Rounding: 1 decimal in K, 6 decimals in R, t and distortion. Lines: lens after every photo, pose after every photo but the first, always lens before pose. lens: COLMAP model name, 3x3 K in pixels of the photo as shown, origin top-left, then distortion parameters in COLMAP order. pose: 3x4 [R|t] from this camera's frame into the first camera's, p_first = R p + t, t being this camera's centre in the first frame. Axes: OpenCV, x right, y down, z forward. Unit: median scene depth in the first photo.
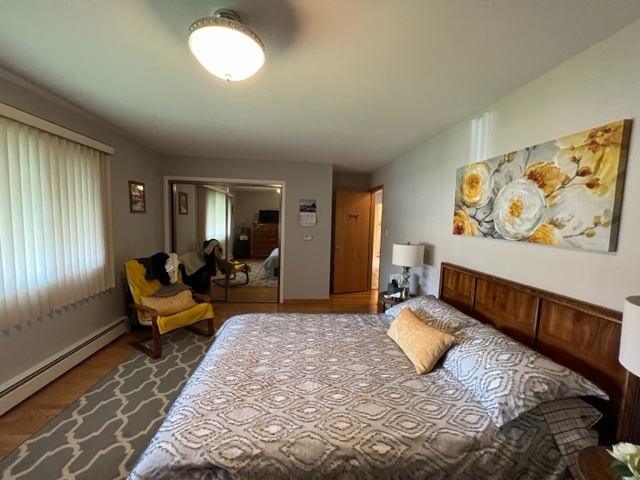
lens RADIAL K [[256.9, 0, 318.0], [0, 256.9, 240.6], [0, 0, 1]] dist [-0.001383, 0.000090]
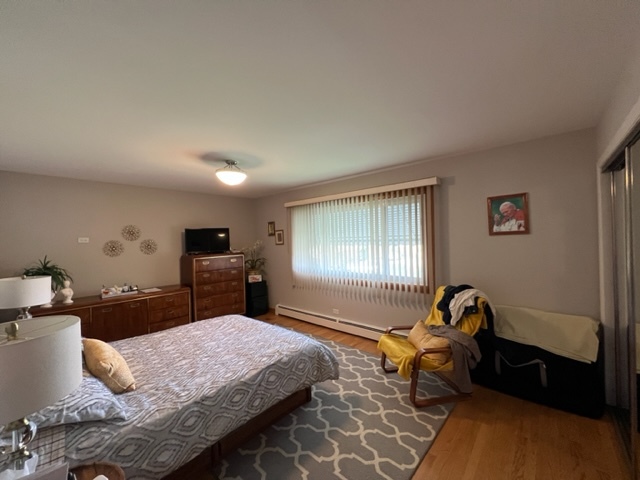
lens RADIAL K [[256.9, 0, 318.0], [0, 256.9, 240.6], [0, 0, 1]] dist [-0.001383, 0.000090]
pose [[-0.734919, -0.004383, -0.678141, 0.351850], [-0.046150, 0.997984, 0.043564, -0.142284], [0.676583, 0.063312, -0.733639, 1.732100]]
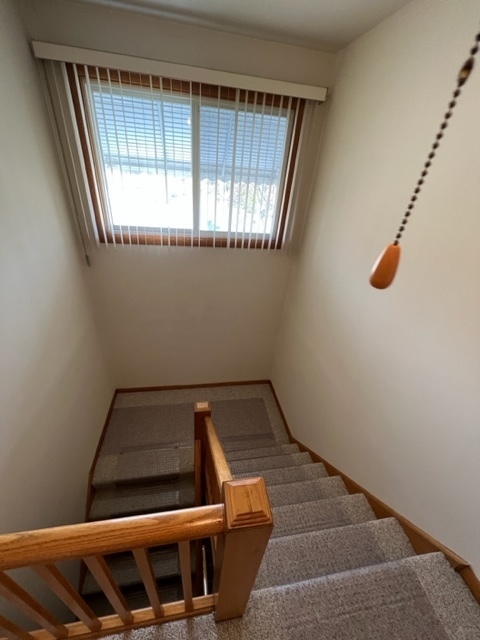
lens RADIAL K [[256.9, 0, 240.0], [0, 256.9, 320.0], [0, 0, 1]] dist [-0.001383, 0.000090]
pose [[0.078578, 0.508807, -0.857287, 0.311407], [-0.162376, 0.854995, 0.492563, -0.108395], [0.983595, 0.100498, 0.149802, 0.813277]]
